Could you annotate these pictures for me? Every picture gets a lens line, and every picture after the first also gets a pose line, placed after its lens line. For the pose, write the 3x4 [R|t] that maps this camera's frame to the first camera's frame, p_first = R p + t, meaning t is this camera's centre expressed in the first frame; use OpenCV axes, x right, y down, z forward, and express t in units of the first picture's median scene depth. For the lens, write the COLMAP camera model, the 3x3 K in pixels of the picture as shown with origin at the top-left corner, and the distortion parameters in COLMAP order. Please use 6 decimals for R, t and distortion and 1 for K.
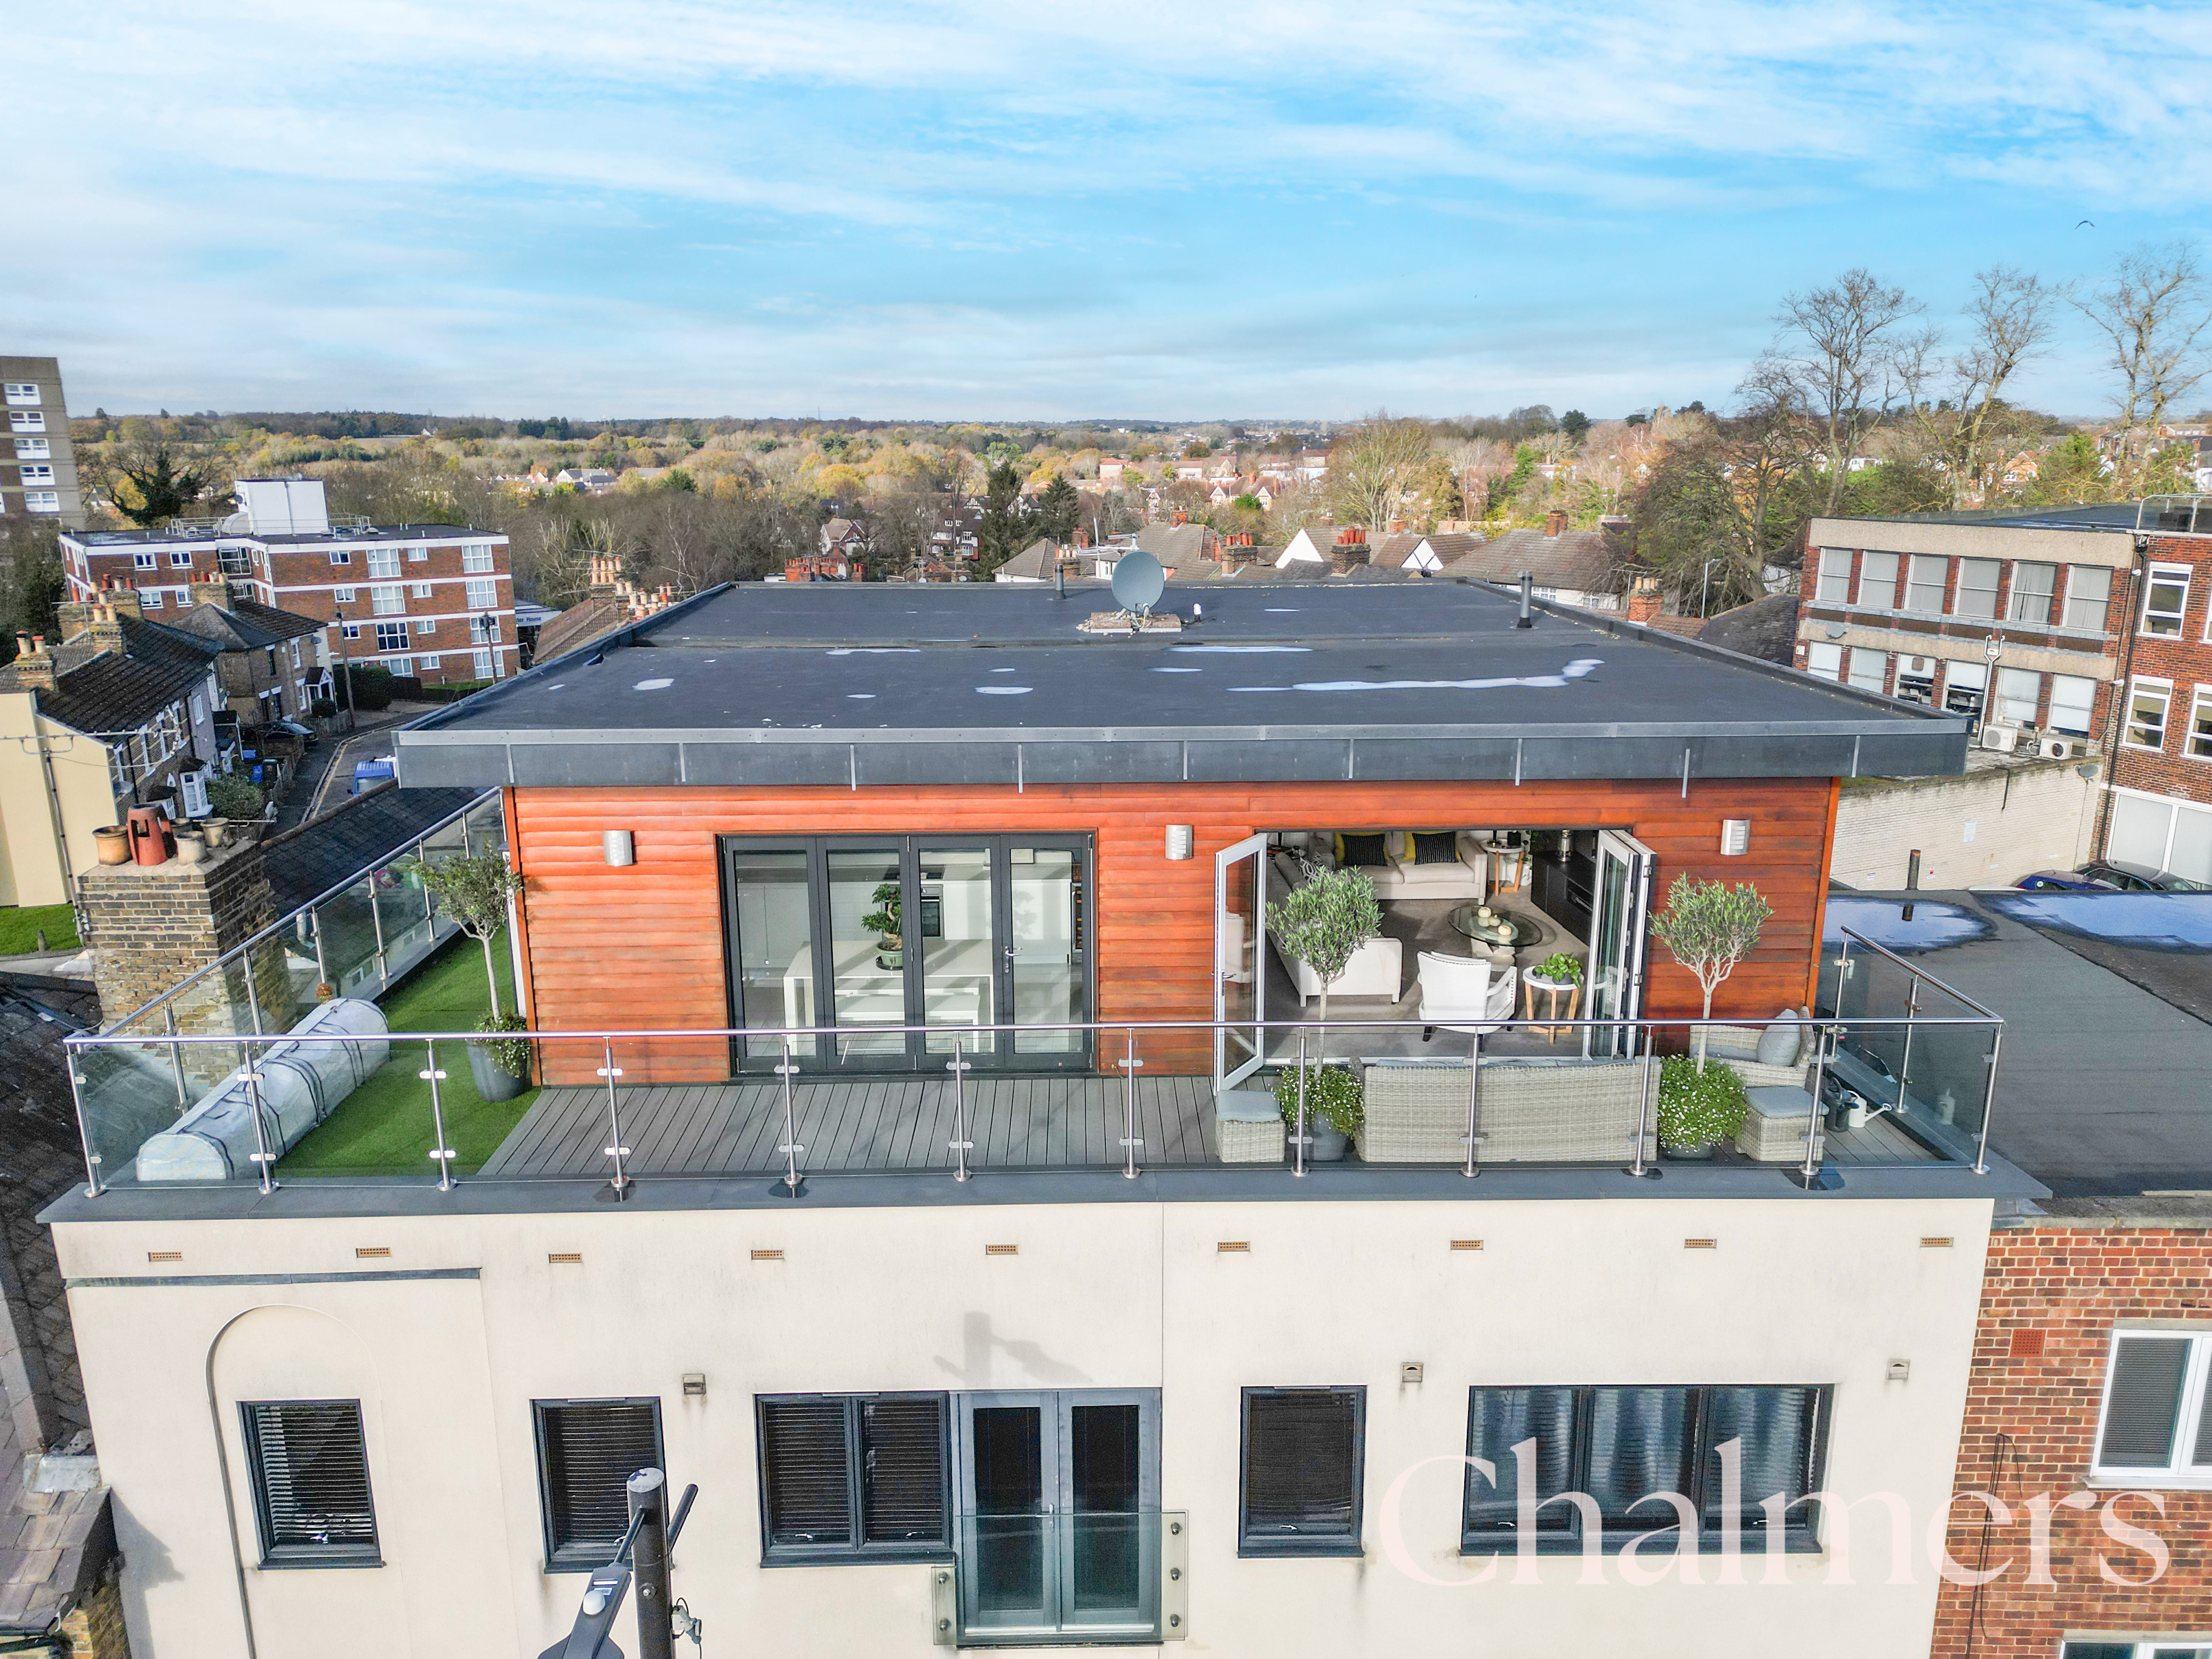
lens RADIAL K [[1545.1, 0, 1106.0], [0, 1545.1, 829.5], [0, 0, 1]] dist [0.019449, -0.001176]
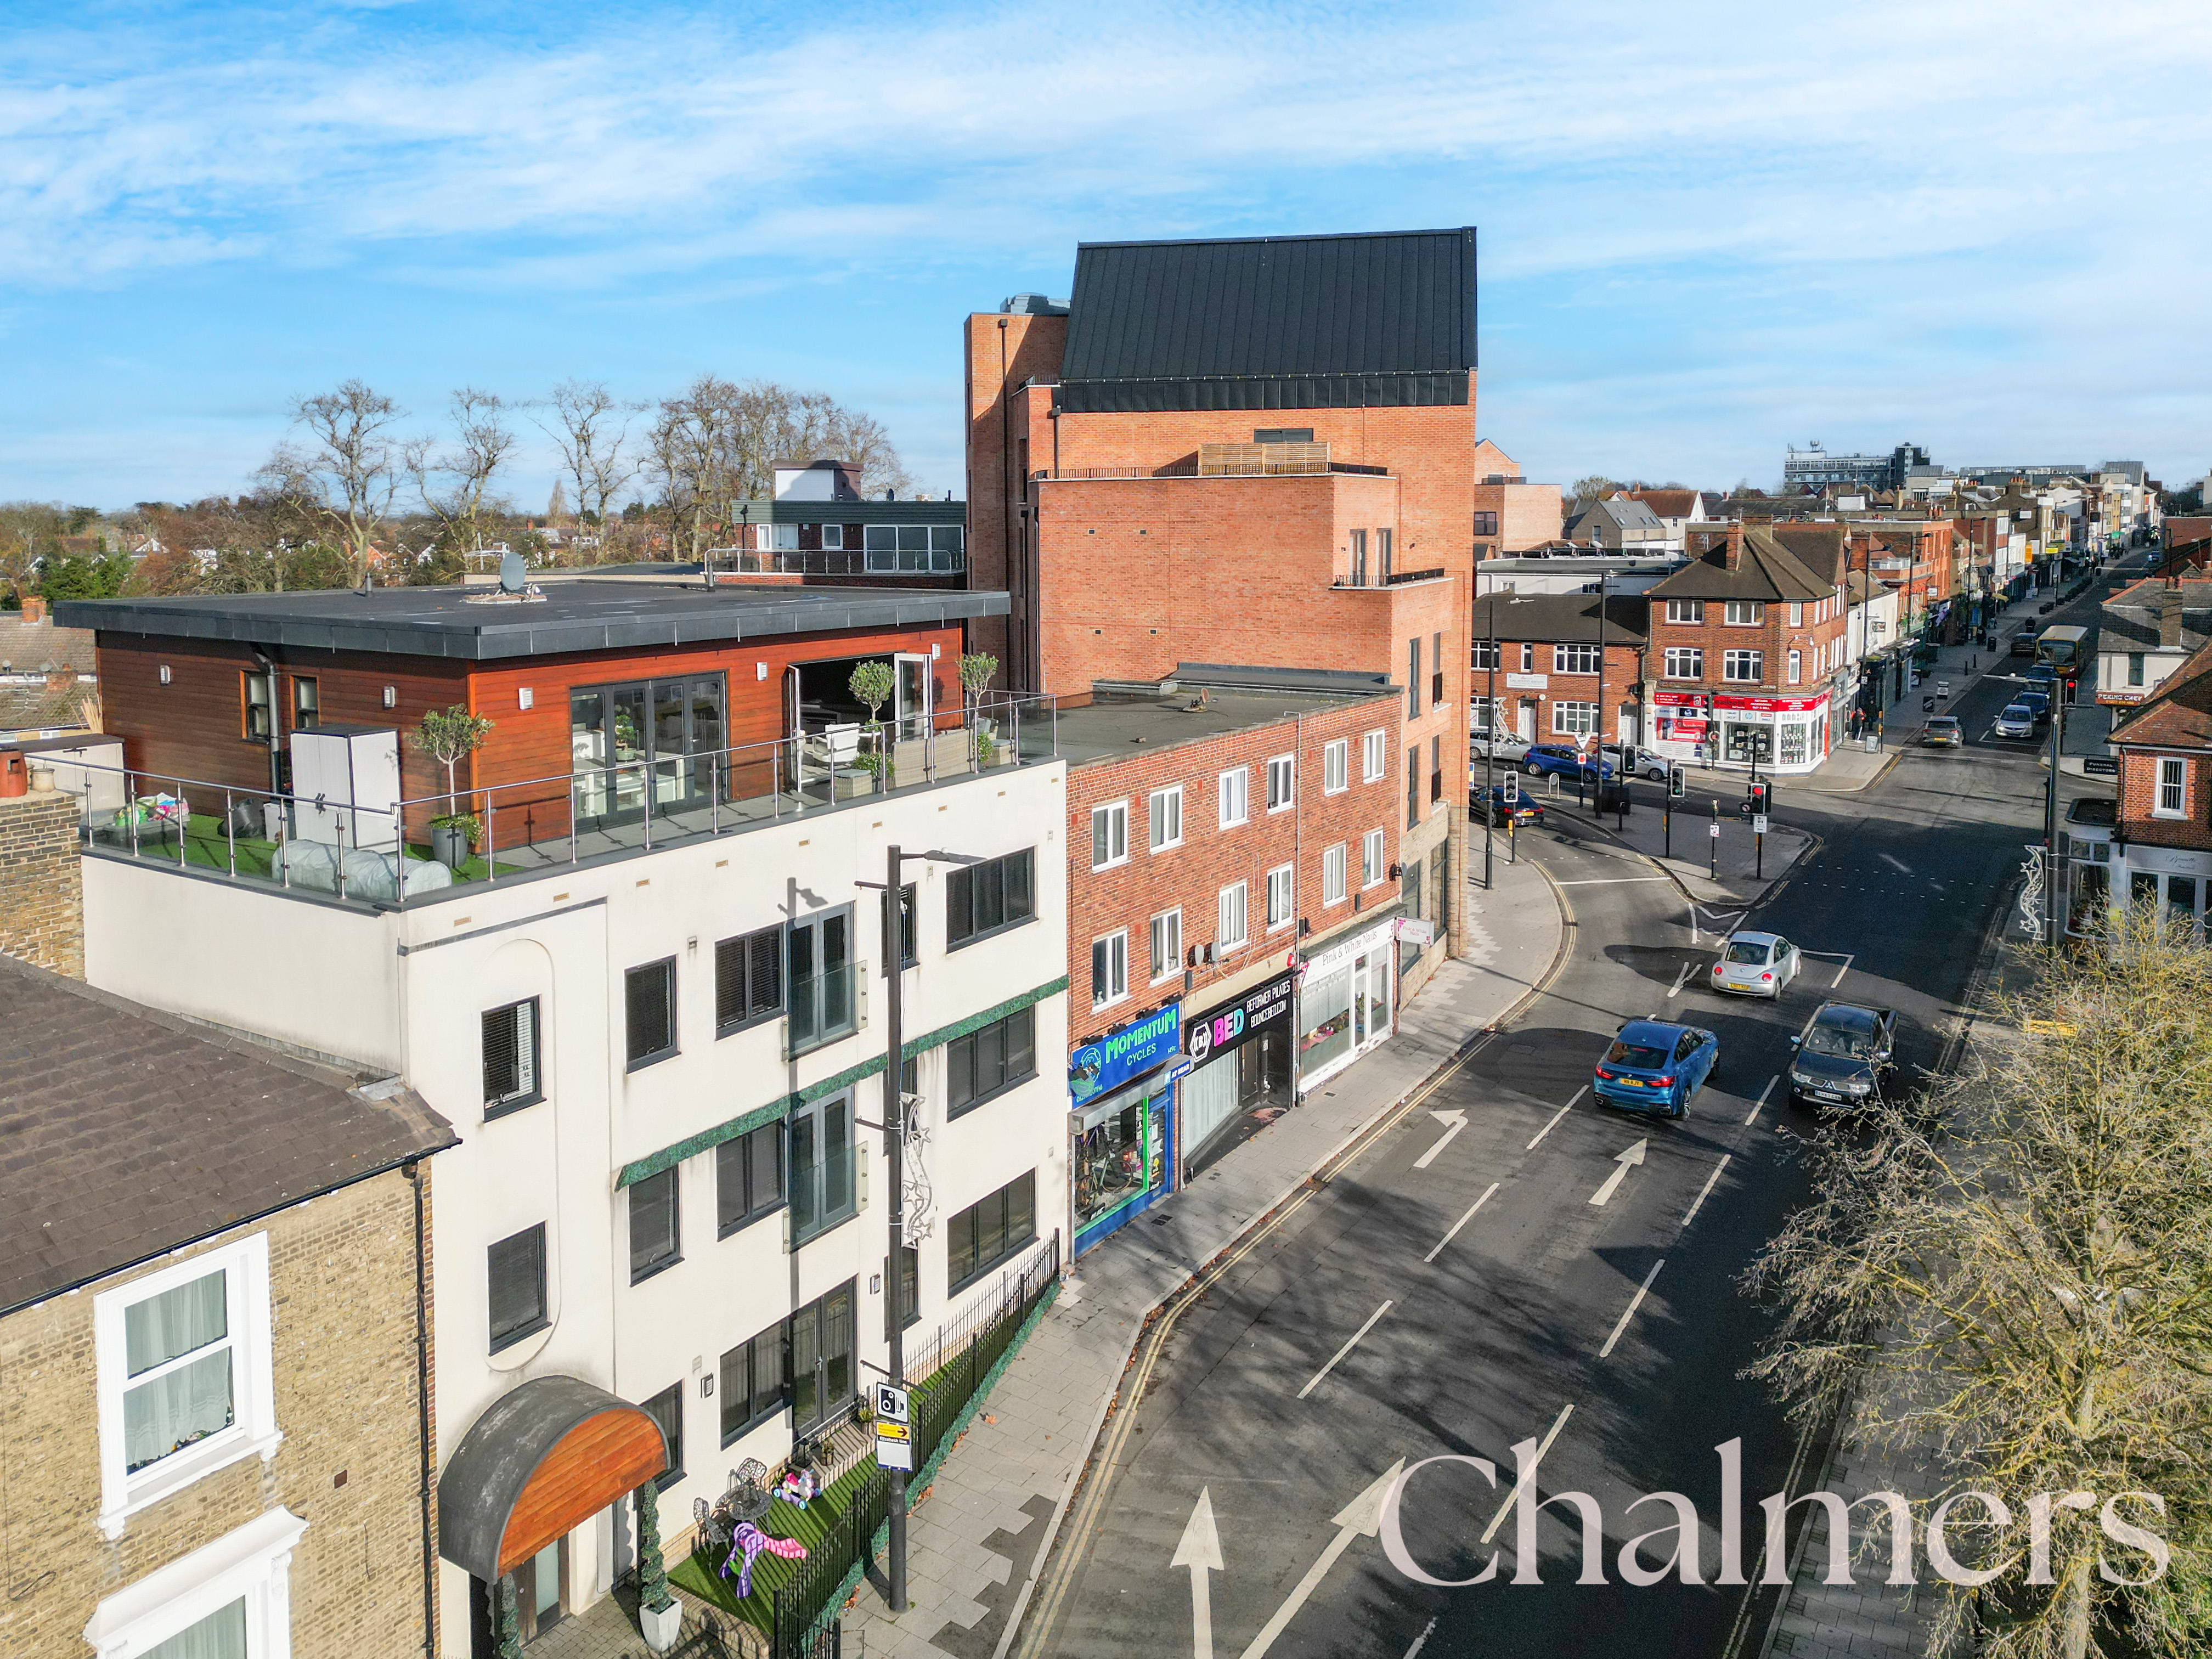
lens RADIAL K [[1577.8, 0, 1110.2], [0, 1577.8, 638.3], [0, 0, 1]] dist [0.093499, -0.090608]
pose [[0.556145, -0.056338, 0.829173, -1.525402], [0.204187, 0.976382, -0.070613, 0.219003], [-0.805612, 0.208577, 0.554514, -0.586125]]
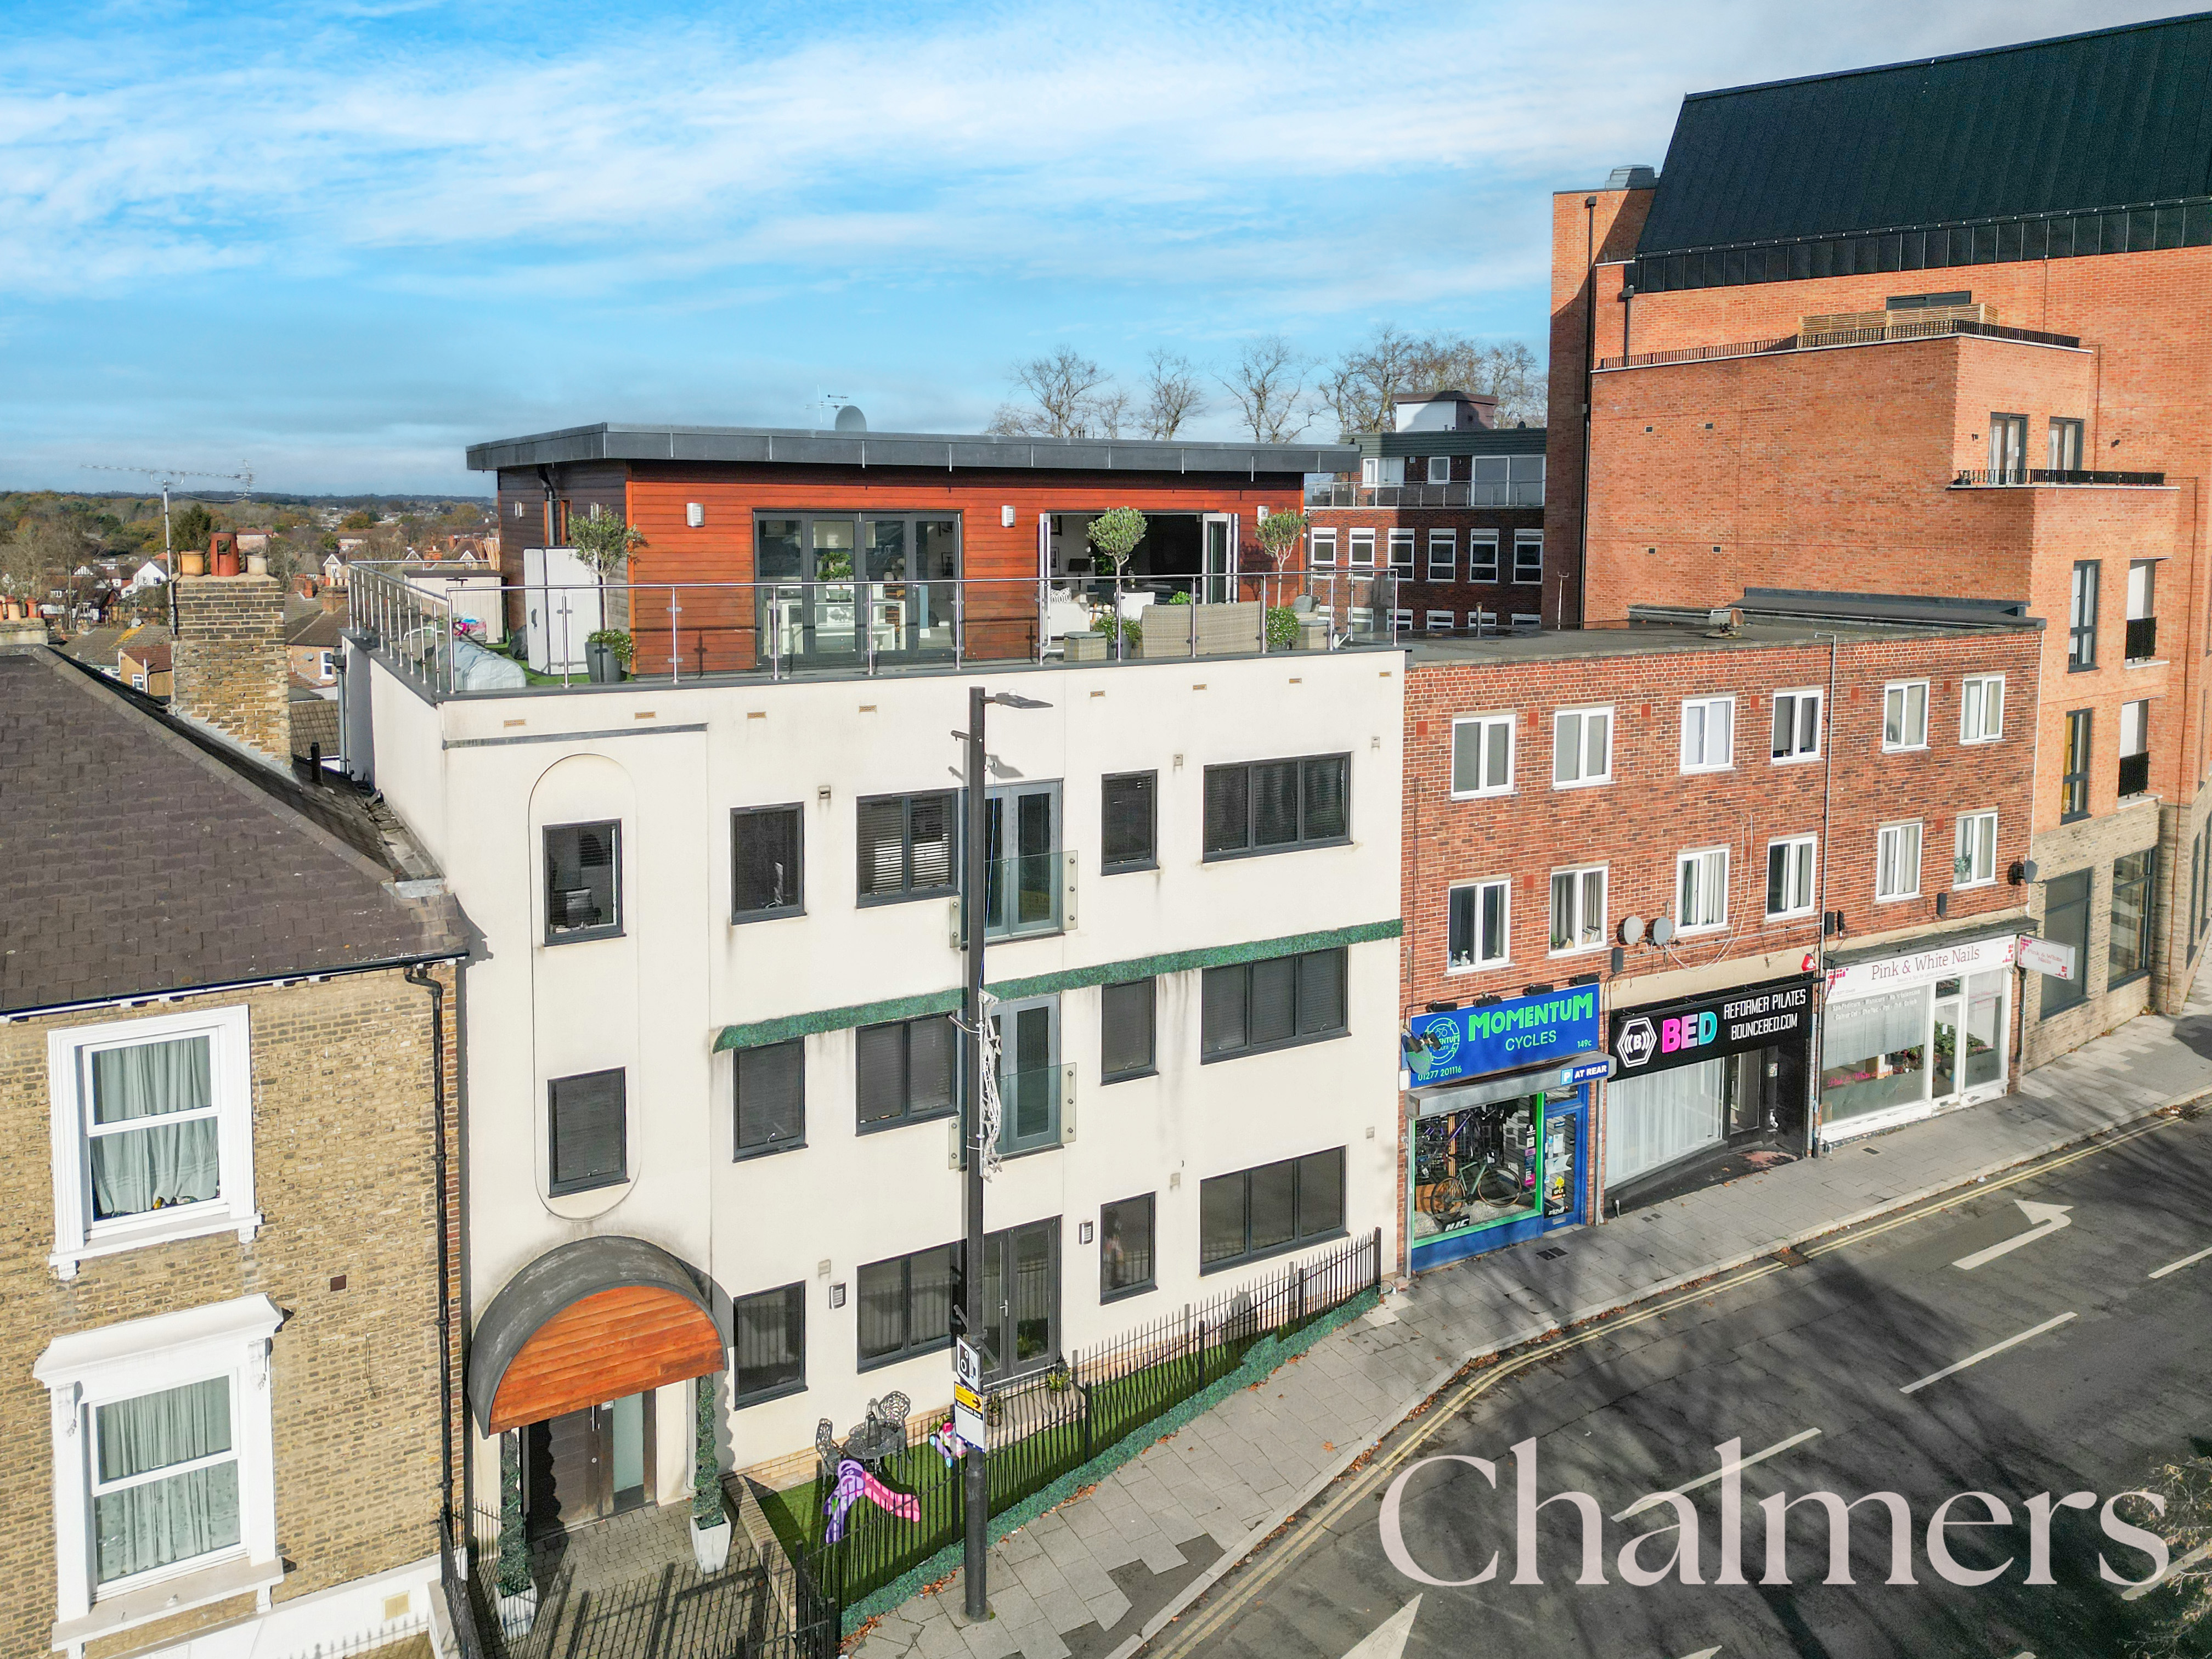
lens RADIAL K [[1578.4, 0, 1111.1], [0, 1578.4, 635.8], [0, 0, 1]] dist [0.068571, -0.072673]
pose [[0.877738, -0.028072, 0.478318, -0.776170], [0.108744, 0.983903, -0.141807, 0.443866], [-0.466637, 0.176484, 0.866662, -0.667540]]
